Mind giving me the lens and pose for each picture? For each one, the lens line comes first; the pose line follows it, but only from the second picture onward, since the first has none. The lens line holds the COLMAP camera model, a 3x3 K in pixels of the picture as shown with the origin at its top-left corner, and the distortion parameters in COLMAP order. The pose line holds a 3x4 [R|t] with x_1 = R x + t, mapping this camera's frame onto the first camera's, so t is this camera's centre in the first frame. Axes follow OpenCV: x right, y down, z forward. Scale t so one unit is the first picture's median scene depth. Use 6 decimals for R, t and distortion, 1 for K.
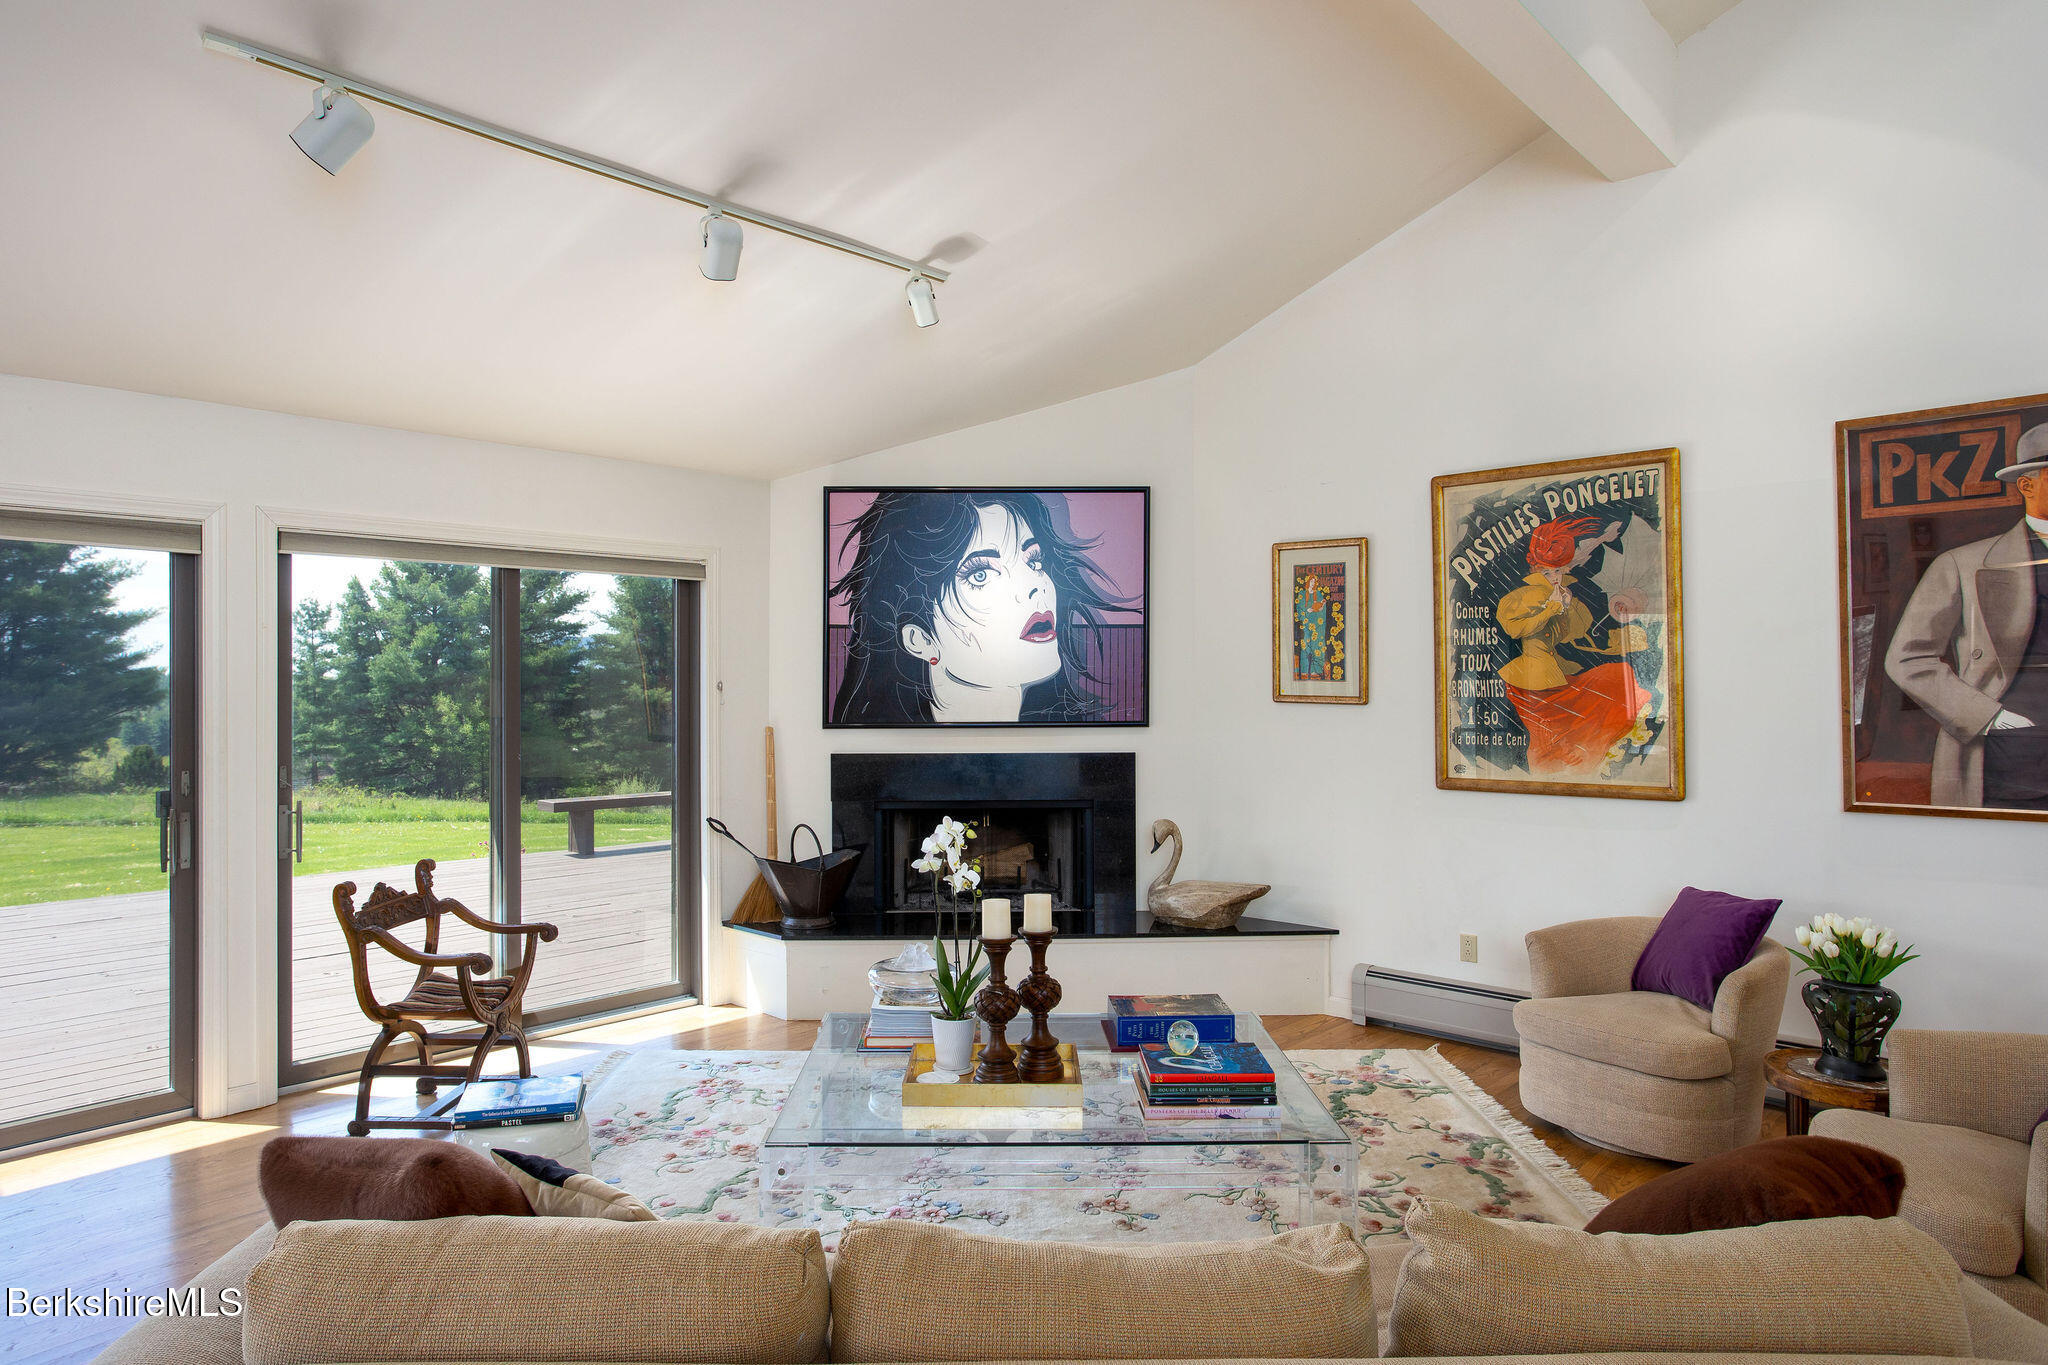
lens RADIAL K [[1207.2, 0, 1031.7], [0, 1207.2, 674.0], [0, 0, 1]] dist [-0.038856, 0.002076]
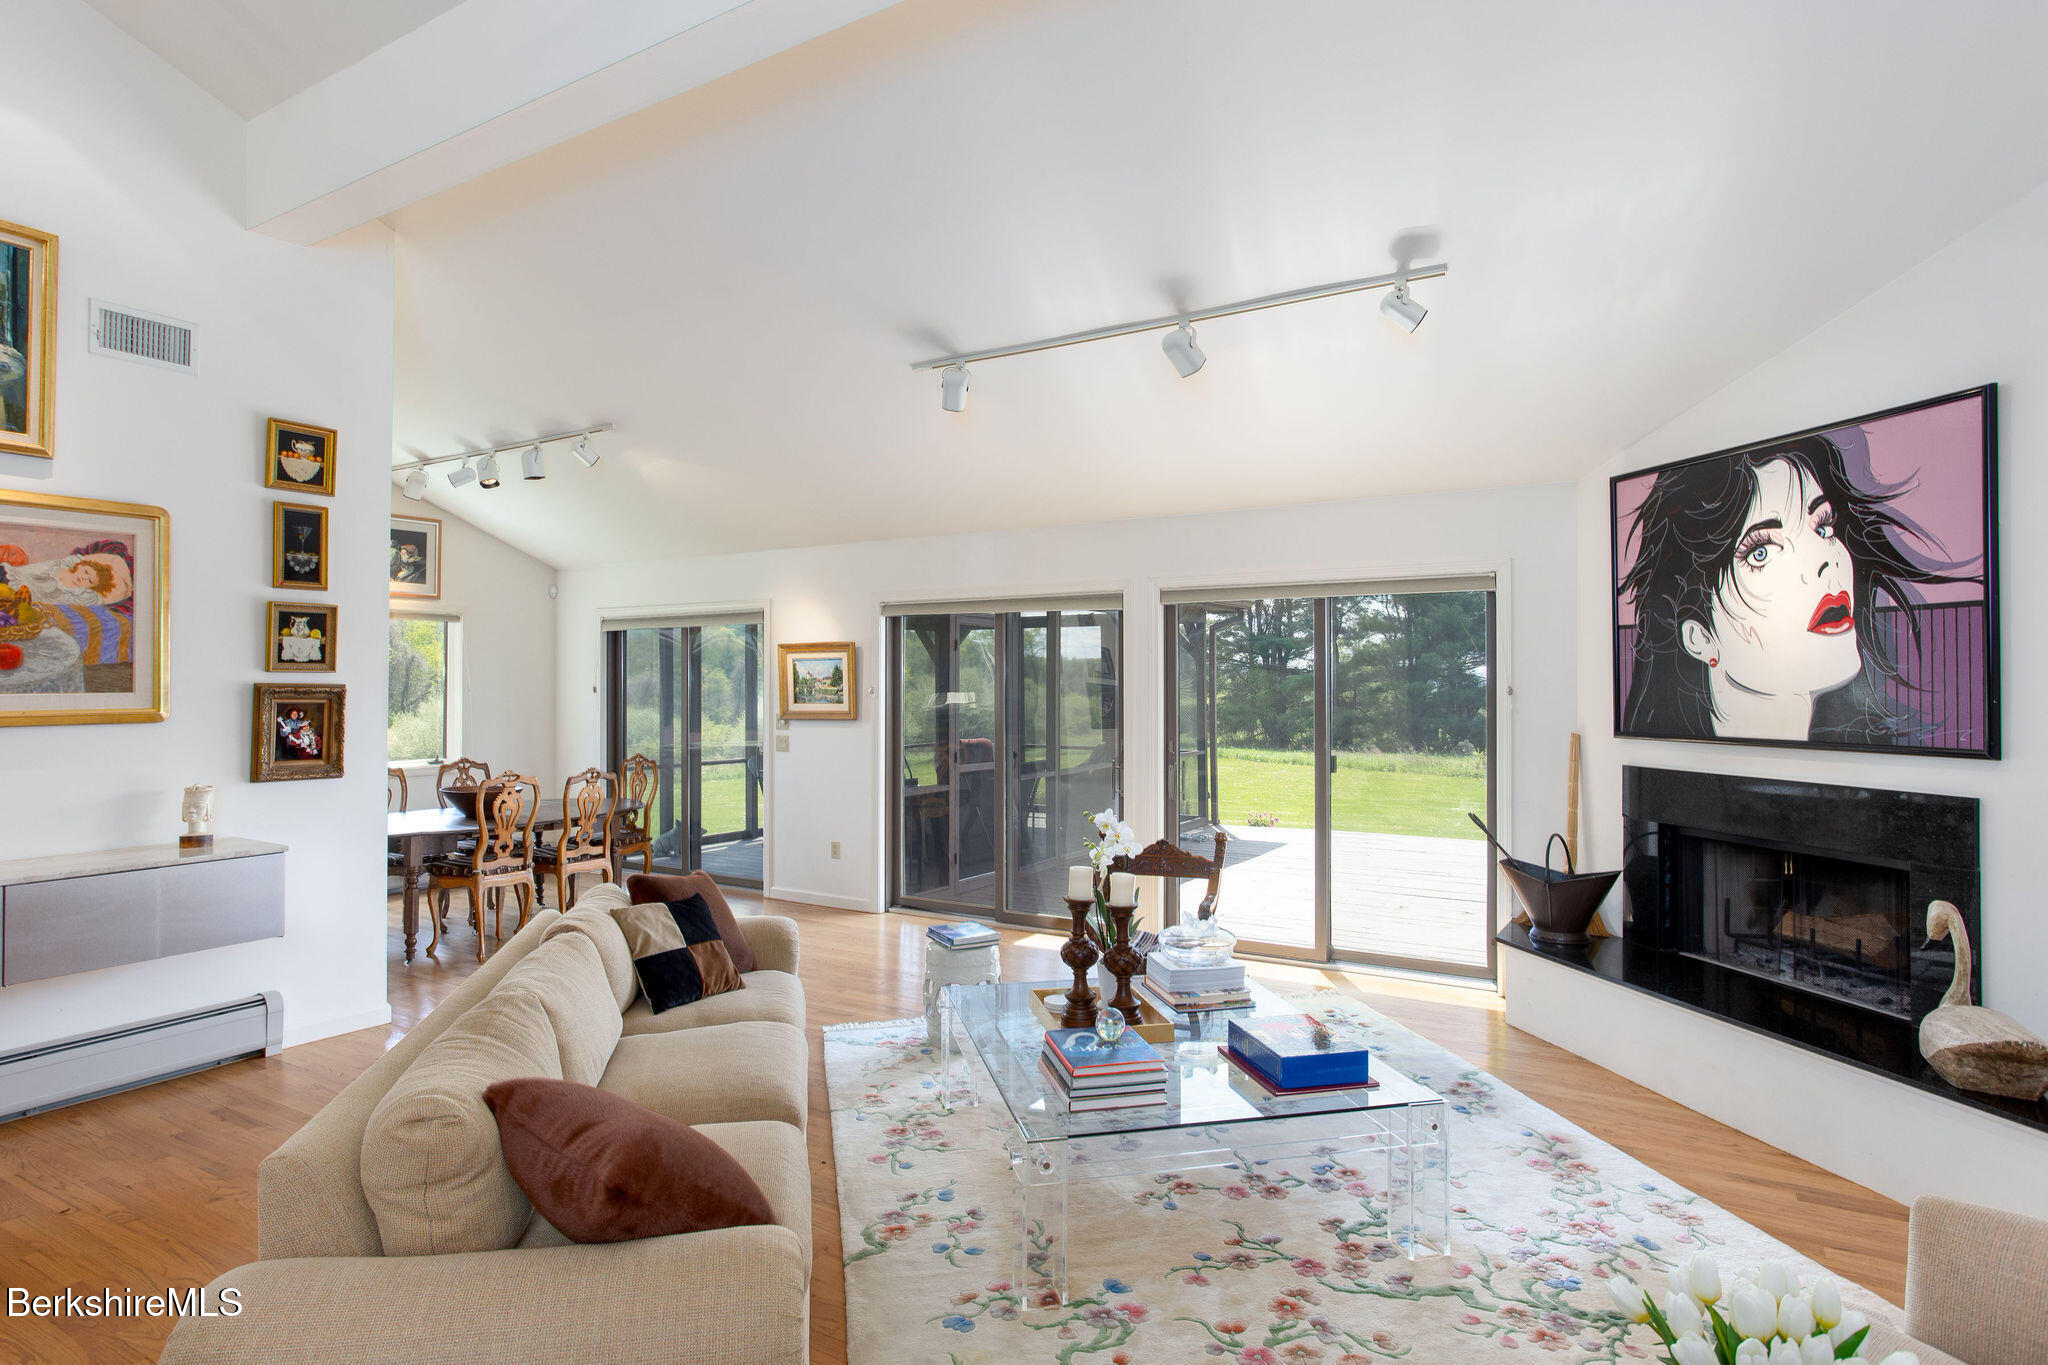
lens RADIAL K [[1114.8, 0, 1024.9], [0, 1114.8, 669.0], [0, 0, 1]] dist [0.003022, 0.005830]
pose [[0.205892, -0.010395, -0.978520, 0.574408], [0.014877, 0.999861, -0.007491, -0.007630], [0.978462, -0.013015, 0.206018, 0.376292]]
